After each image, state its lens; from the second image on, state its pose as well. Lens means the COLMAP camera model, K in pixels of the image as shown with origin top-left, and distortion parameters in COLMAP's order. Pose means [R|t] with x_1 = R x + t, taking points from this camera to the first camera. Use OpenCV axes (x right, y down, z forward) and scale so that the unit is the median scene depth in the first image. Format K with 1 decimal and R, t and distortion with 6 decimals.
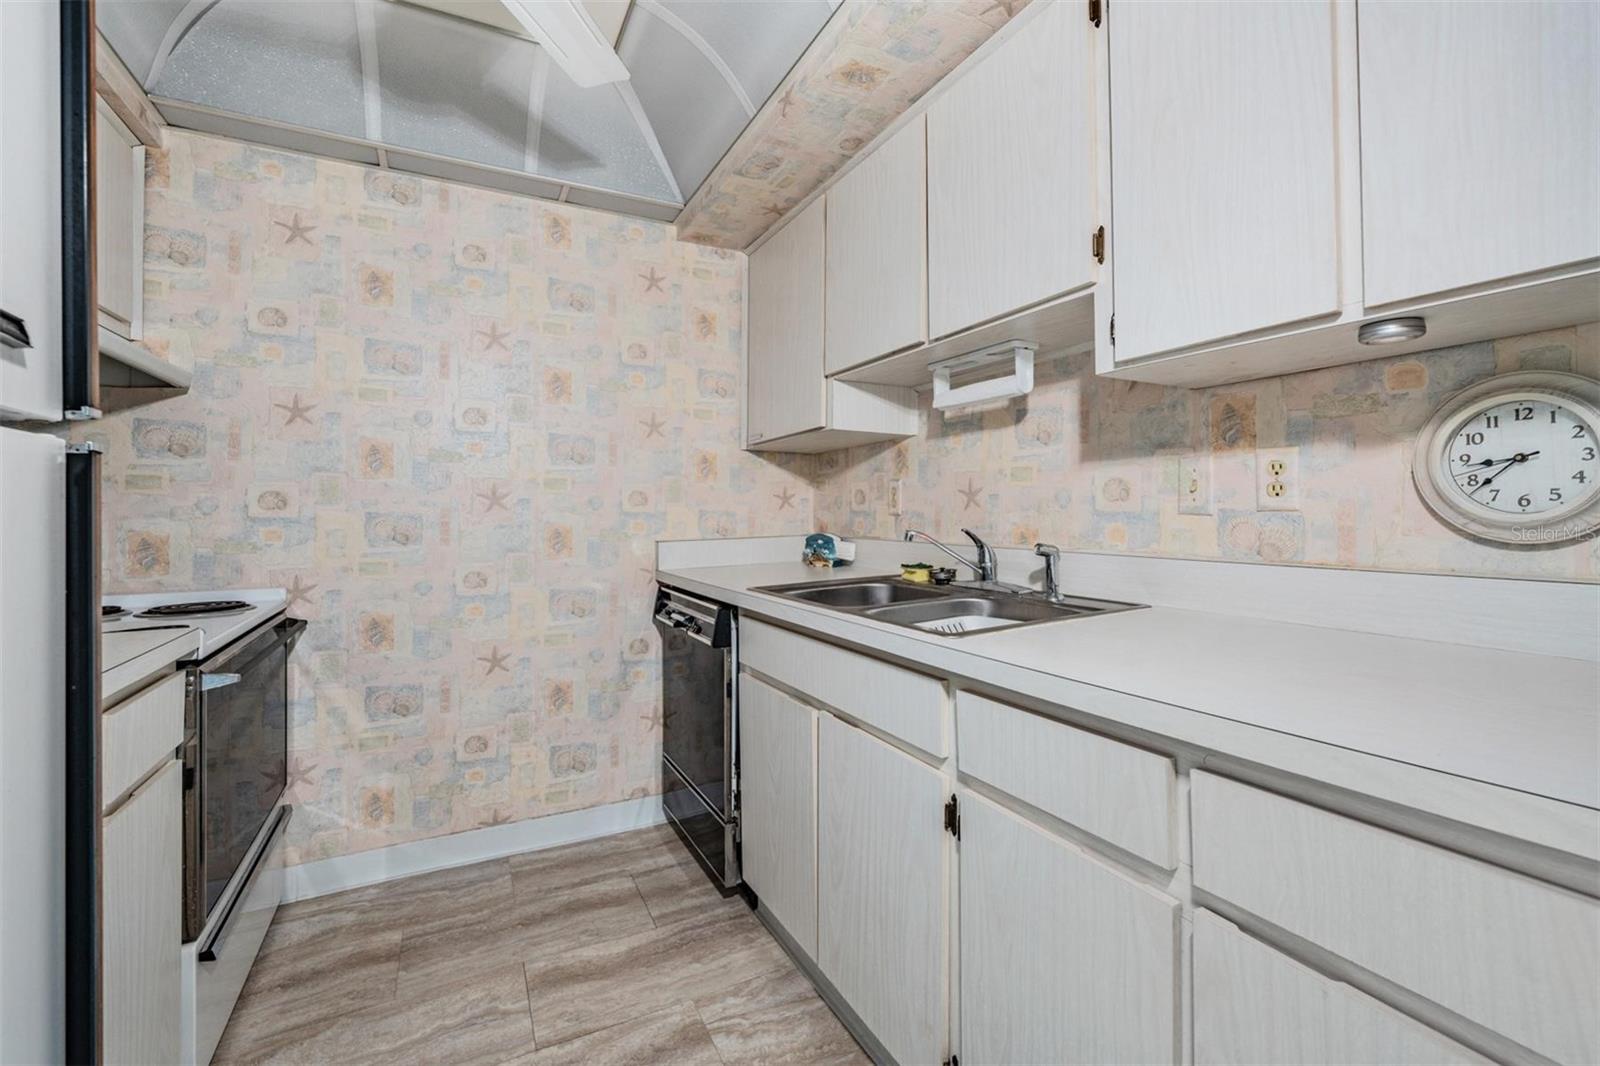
lens RADIAL K [[675.4, 0, 790.4], [0, 675.4, 505.1], [0, 0, 1]] dist [-0.004651, 0.003196]
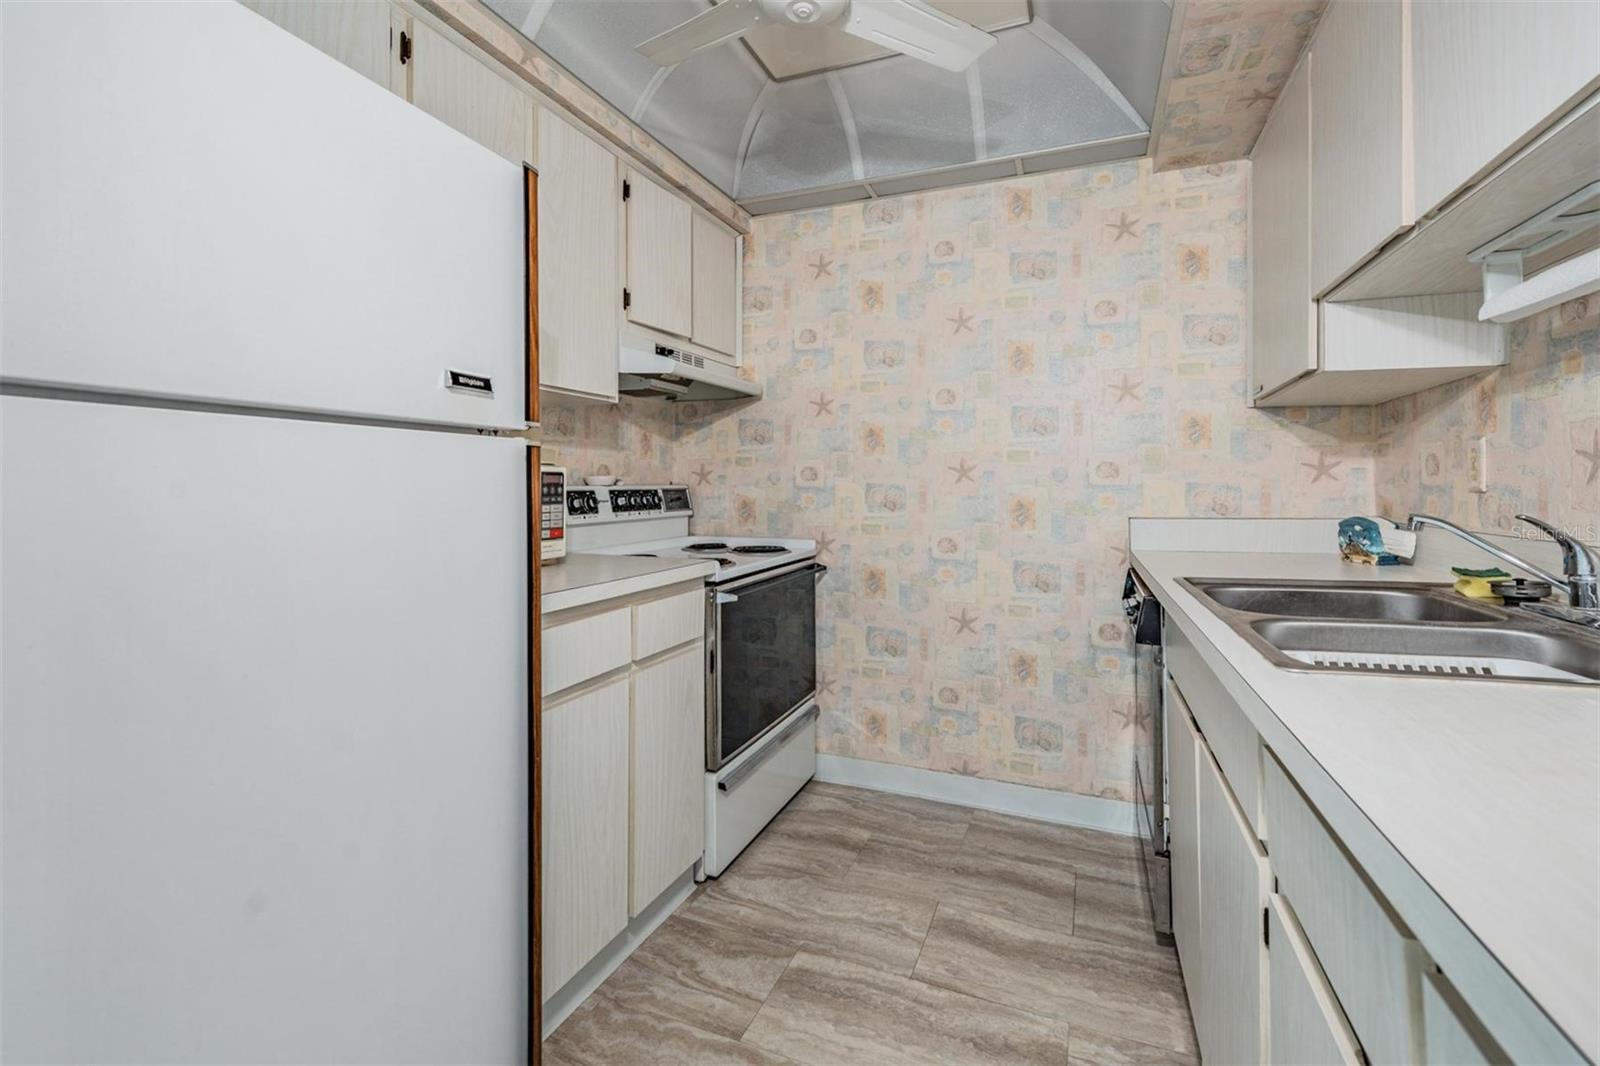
lens RADIAL K [[675.4, 0, 815.2], [0, 675.4, 477.5], [0, 0, 1]] dist [-0.004651, 0.003196]
pose [[0.669753, -0.000484, -0.742584, 0.226850], [-0.000030, 1.000000, -0.000678, 0.001417], [0.742584, 0.000476, 0.669753, 0.111723]]
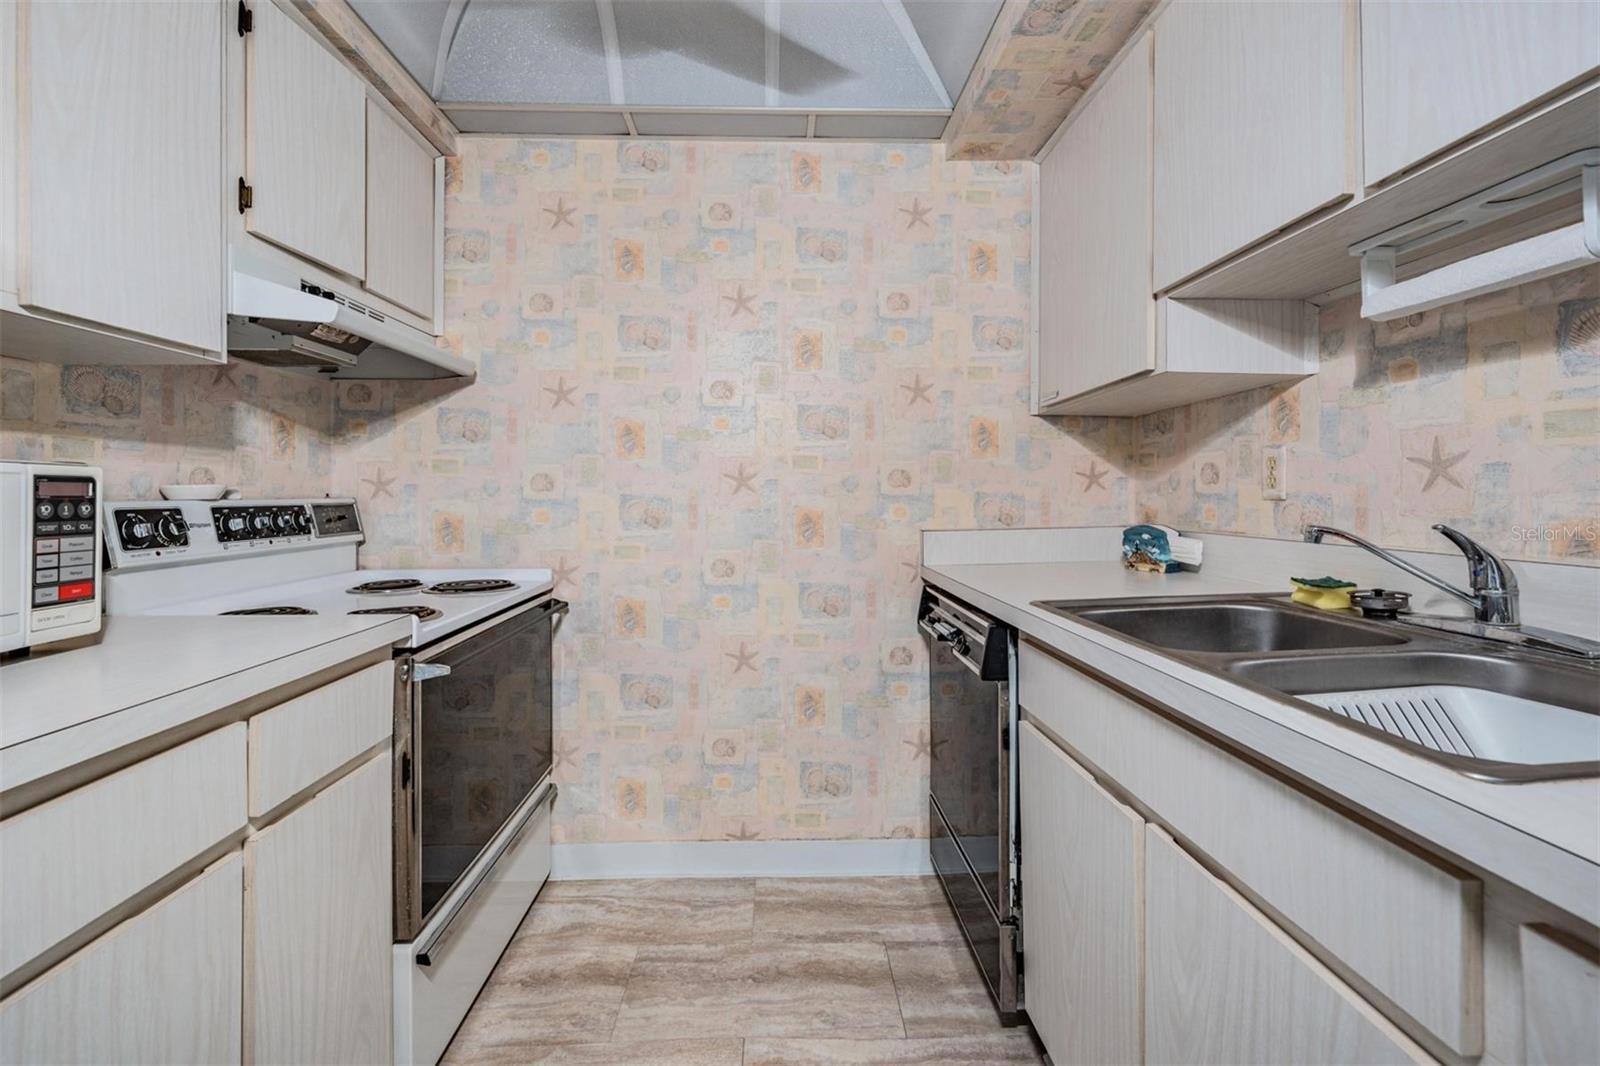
lens RADIAL K [[675.4, 0, 795.1], [0, 675.4, 485.0], [0, 0, 1]] dist [-0.004651, 0.003196]
pose [[0.907348, -0.003337, -0.420368, 0.009057], [0.001338, 0.999986, -0.005051, 0.002967], [0.420379, 0.004021, 0.907340, 0.228374]]
